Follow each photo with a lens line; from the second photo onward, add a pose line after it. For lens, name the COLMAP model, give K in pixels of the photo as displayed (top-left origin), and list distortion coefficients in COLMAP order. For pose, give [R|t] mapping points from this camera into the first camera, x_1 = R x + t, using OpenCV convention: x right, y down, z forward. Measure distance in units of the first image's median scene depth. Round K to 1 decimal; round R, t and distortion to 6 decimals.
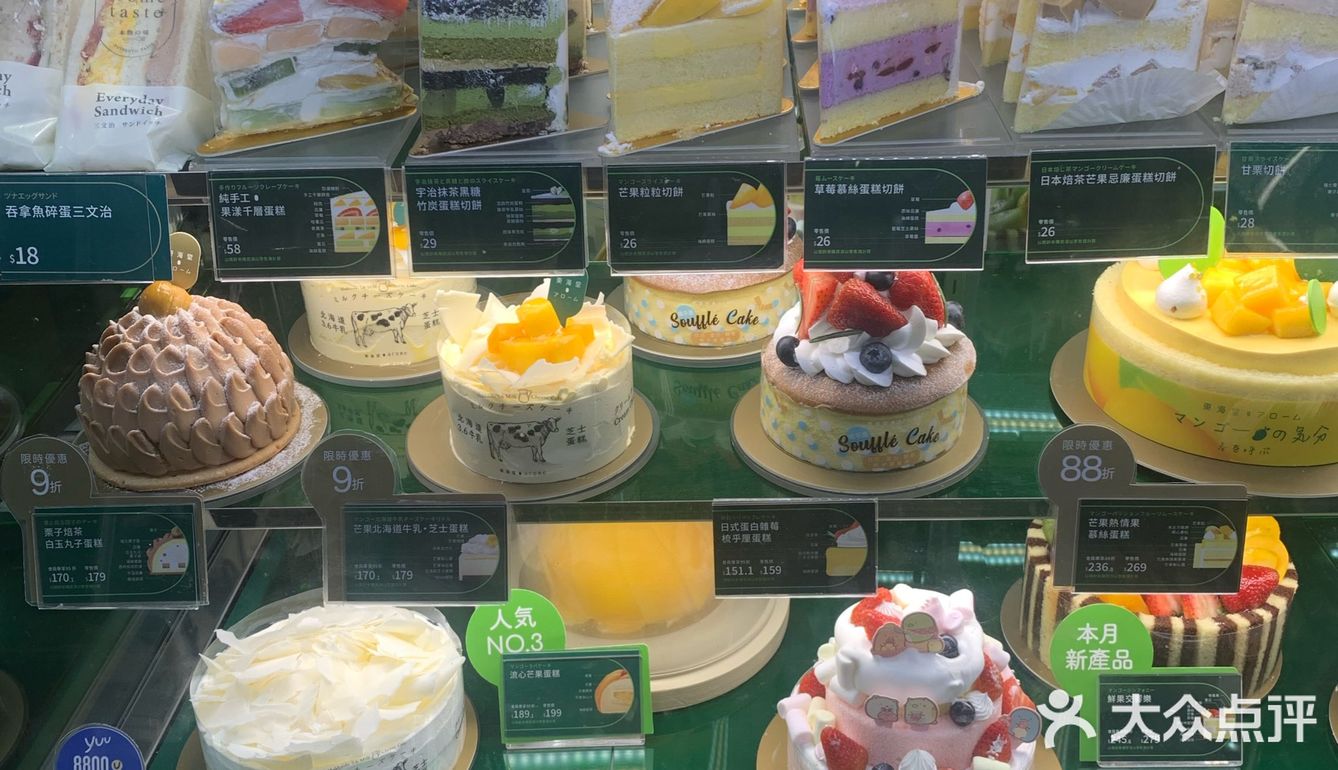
lens RADIAL K [[1290.0, 0, 676.7], [0, 1290.0, 376.7], [0, 0, 1]] dist [0.179696, -0.535395]
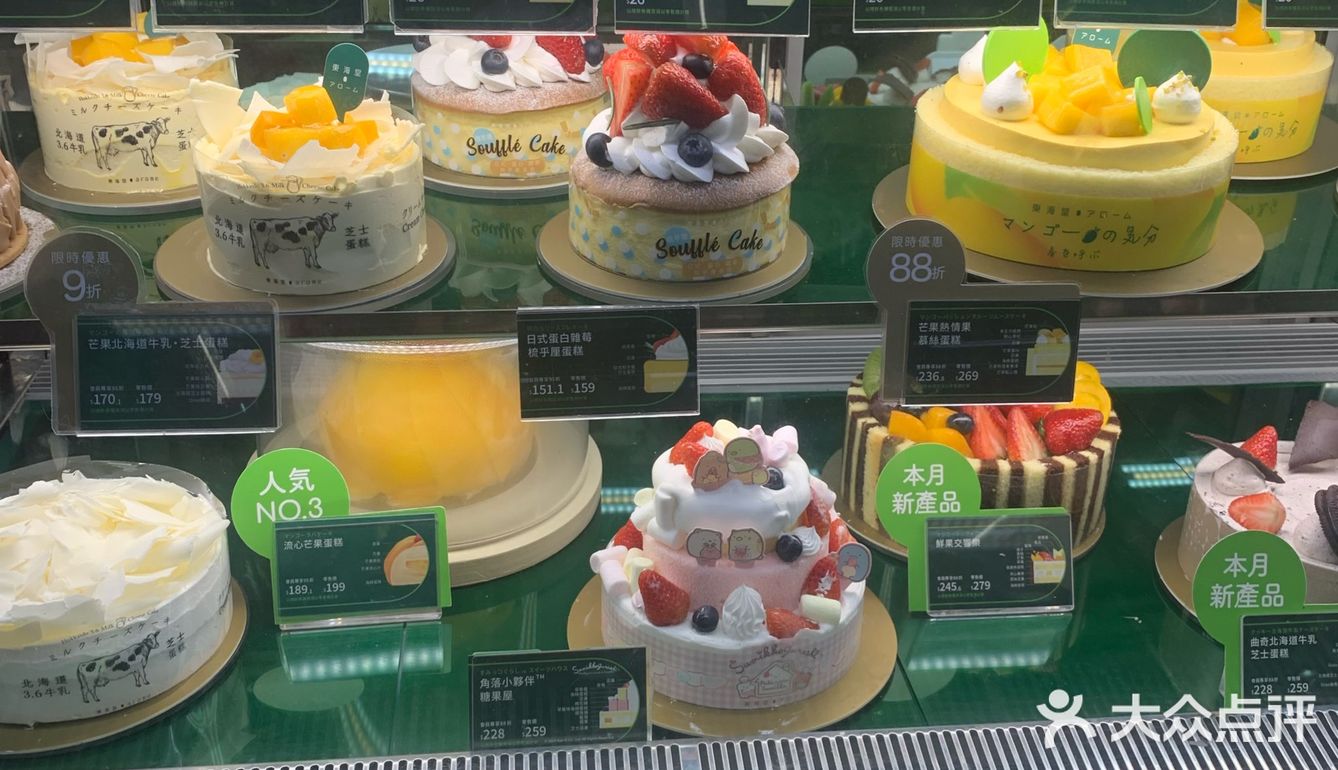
lens RADIAL K [[1290.0, 0, 676.7], [0, 1290.0, 376.7], [0, 0, 1]] dist [0.179696, -0.535395]
pose [[0.988342, -0.009339, 0.151964, 0.000613], [0.013623, 0.999538, -0.027174, 0.159165], [-0.151640, 0.028928, 0.988012, 0.098080]]
